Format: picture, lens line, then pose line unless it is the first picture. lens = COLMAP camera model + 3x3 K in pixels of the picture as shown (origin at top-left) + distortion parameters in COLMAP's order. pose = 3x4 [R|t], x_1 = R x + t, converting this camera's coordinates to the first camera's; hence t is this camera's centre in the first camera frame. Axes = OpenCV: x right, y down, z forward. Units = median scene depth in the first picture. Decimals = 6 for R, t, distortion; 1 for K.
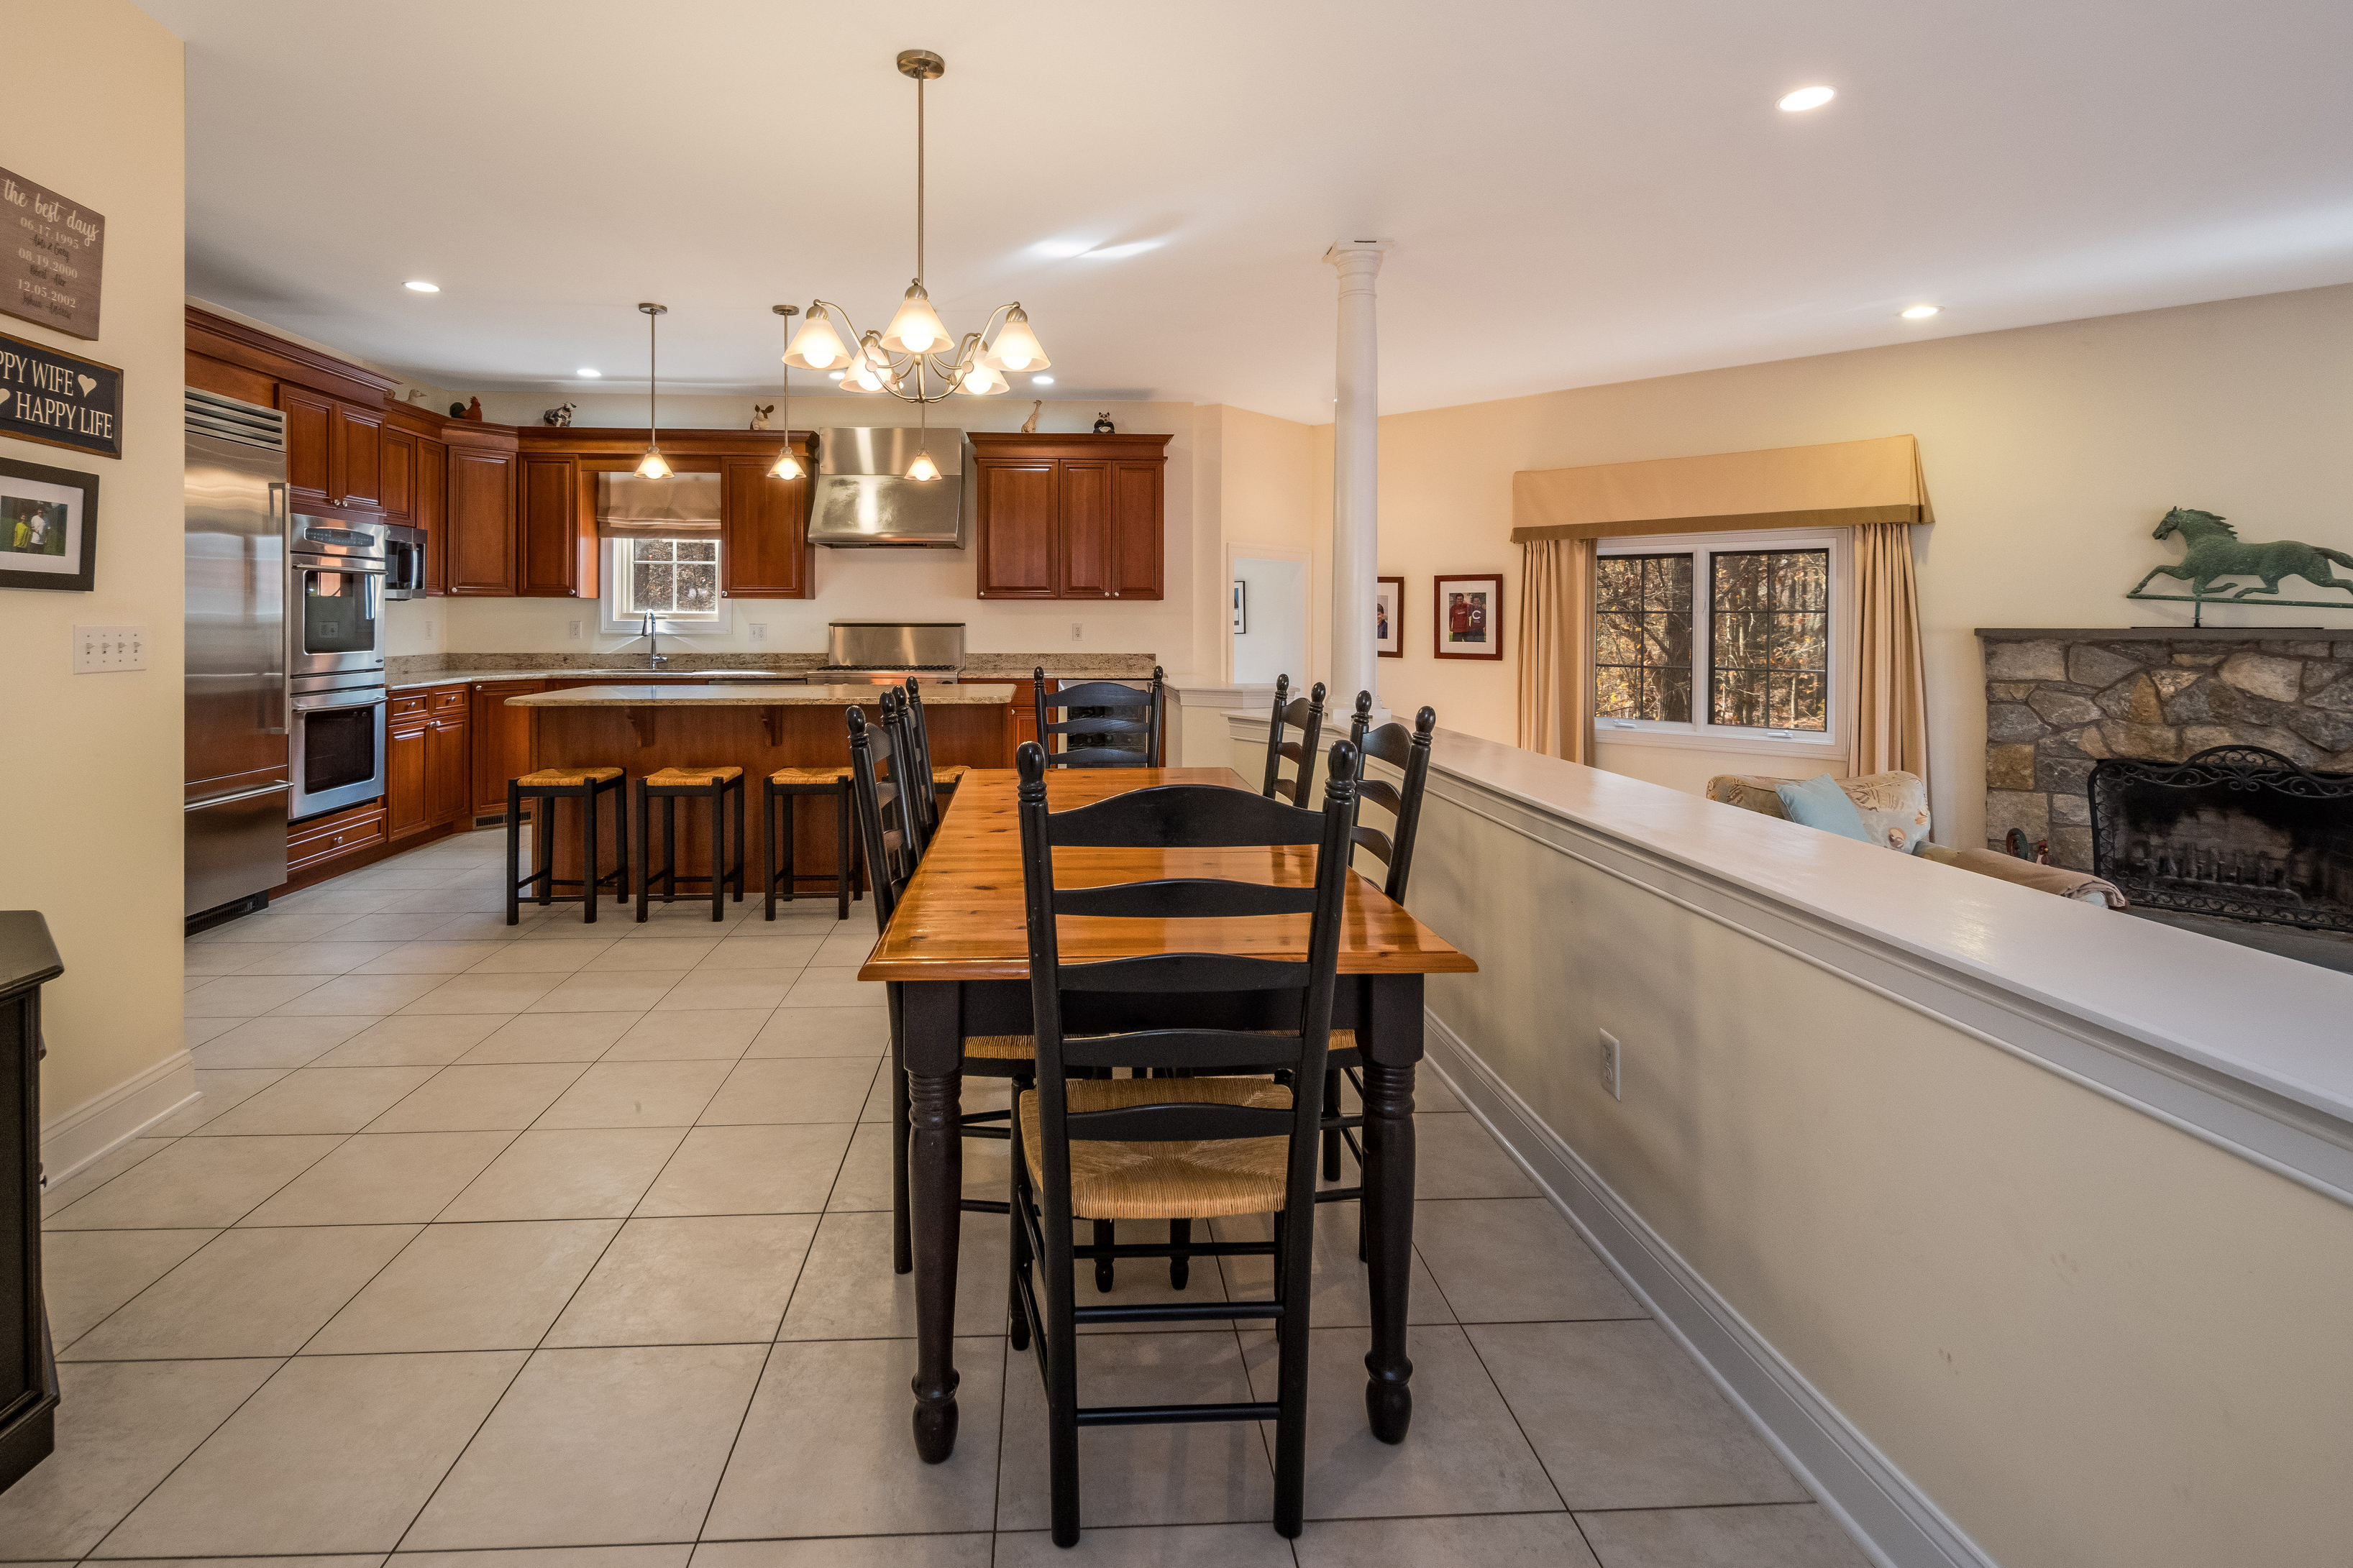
lens RADIAL K [[1061.7, 0, 1105.8], [0, 1061.7, 624.1], [0, 0, 1]] dist [0.007139, -0.000007]
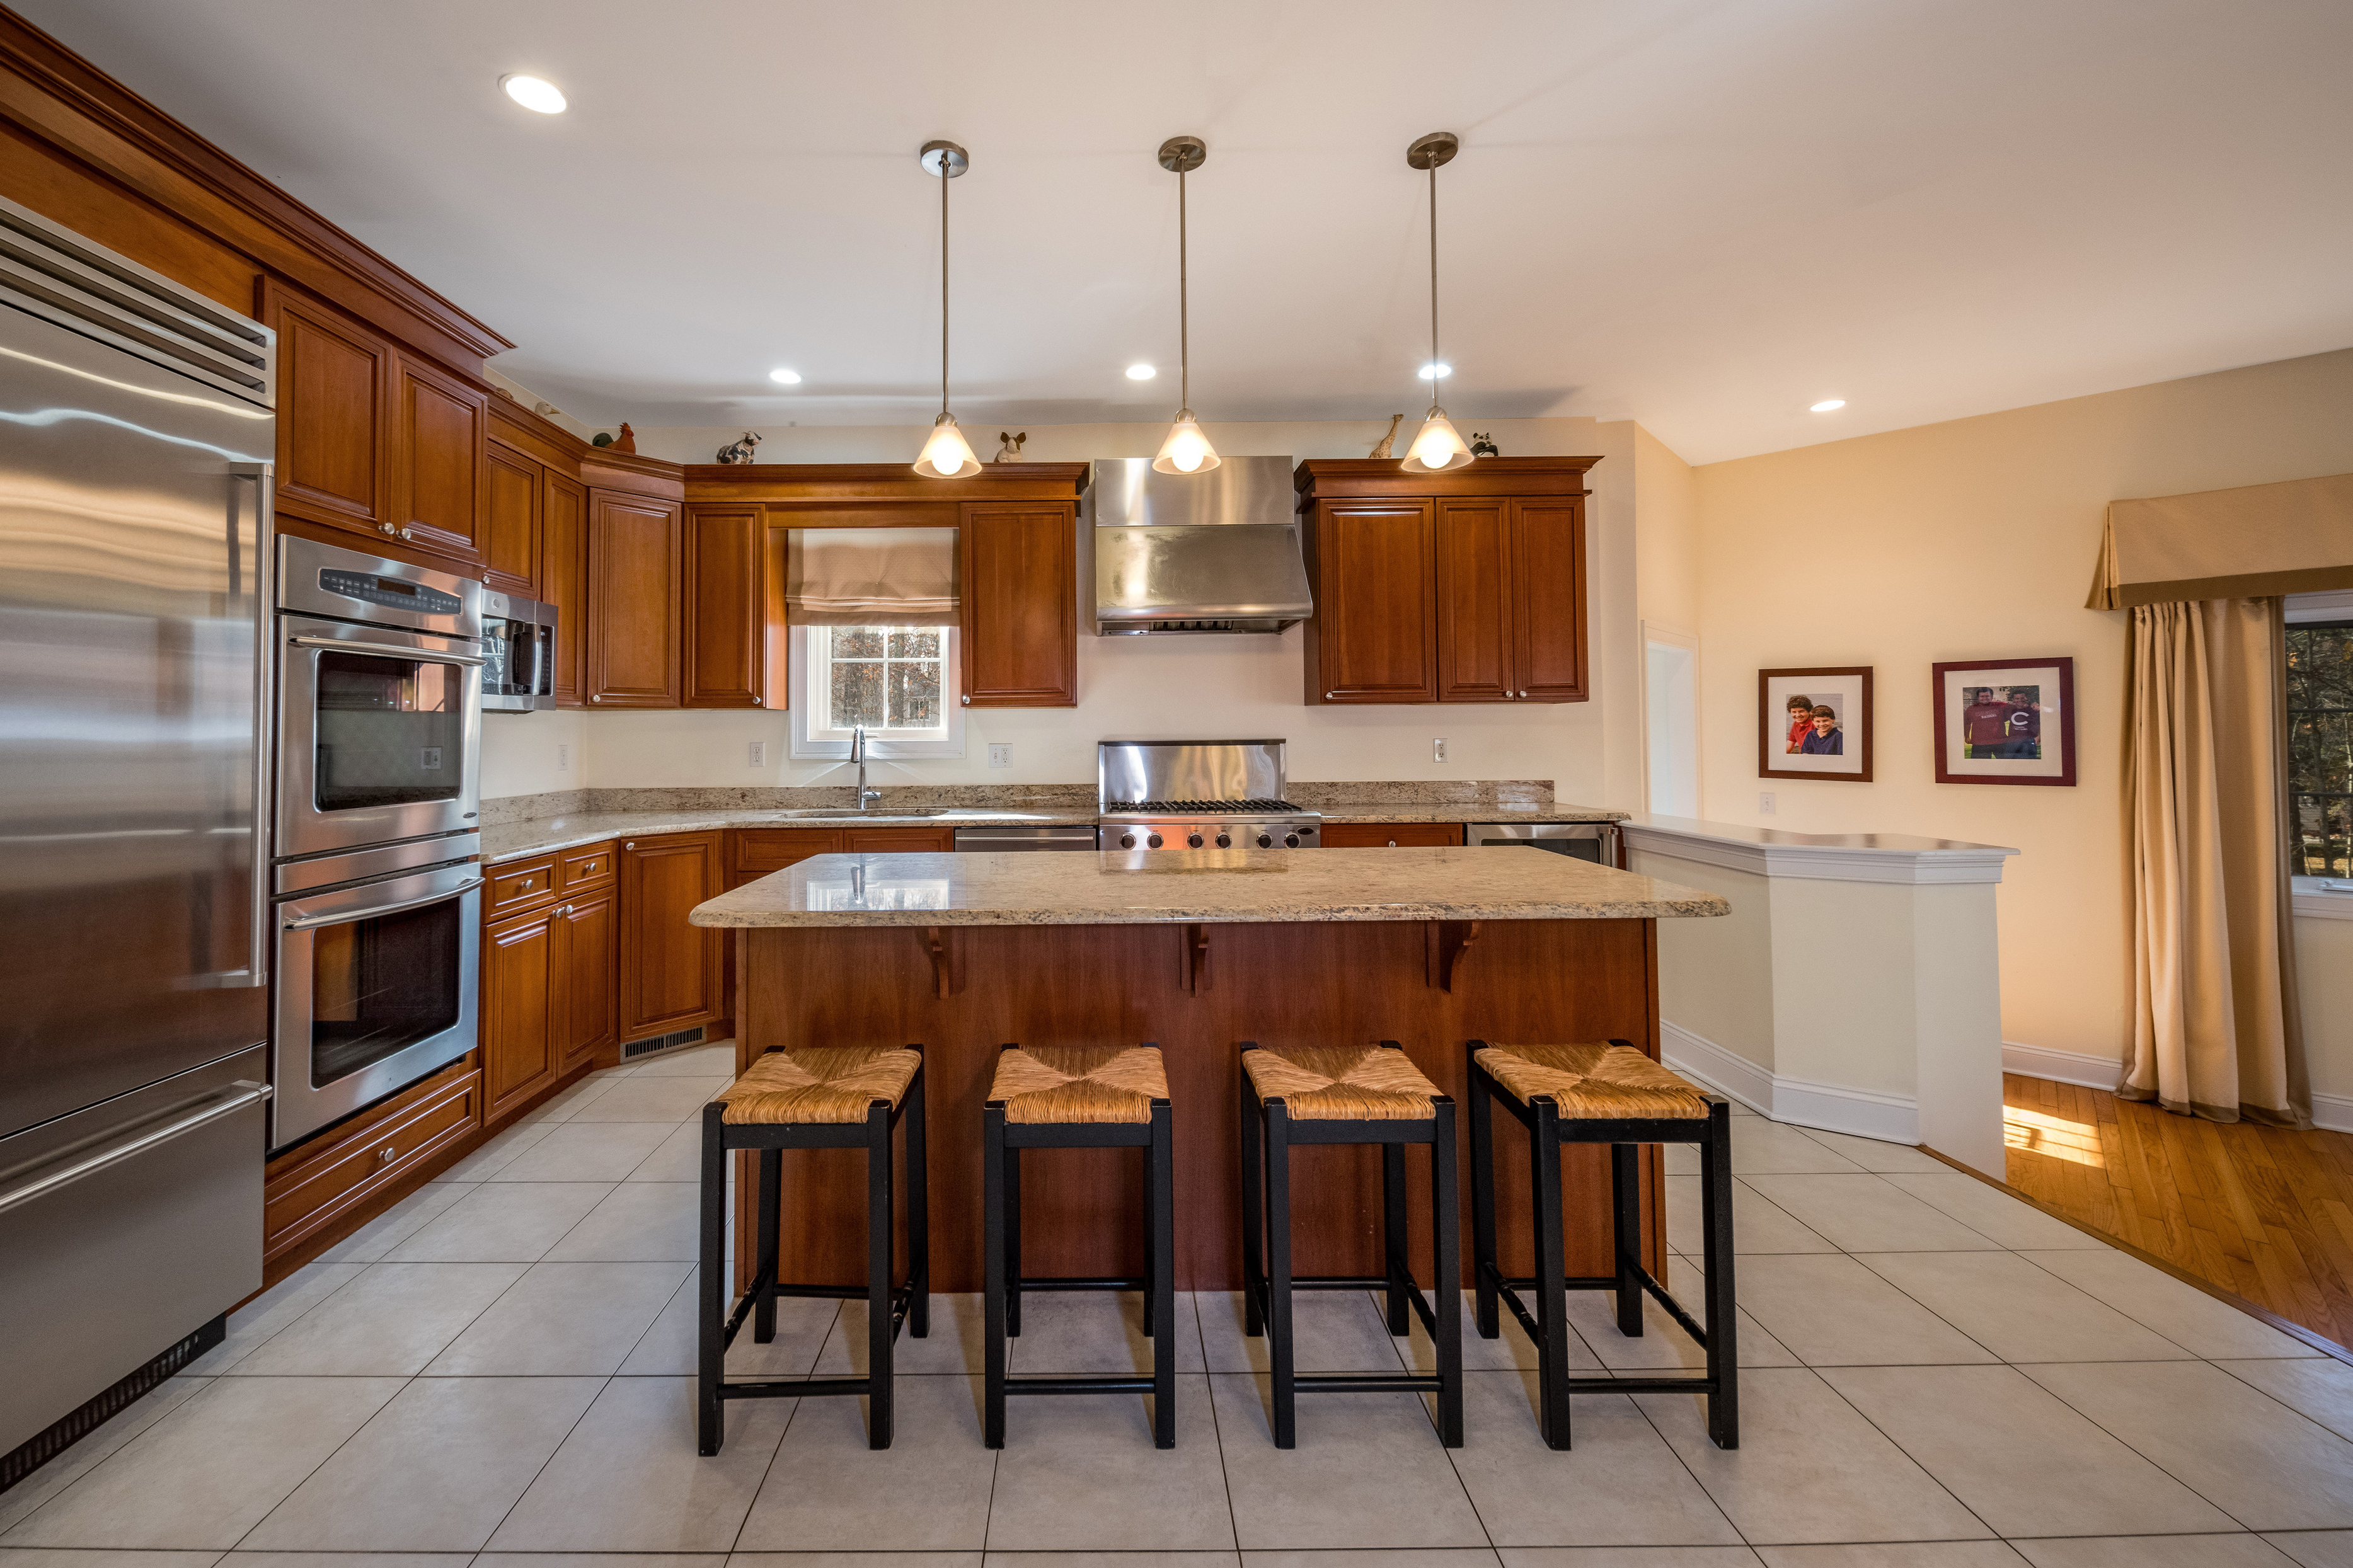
lens RADIAL K [[926.4, 0, 1056.1], [0, 926.4, 706.5], [0, 0, 1]] dist [0.001515, 0.000159]
pose [[0.995650, -0.014078, -0.092107, -0.251945], [0.010810, 0.999297, -0.035886, -0.002352], [0.092547, 0.034734, 0.995102, 0.416536]]
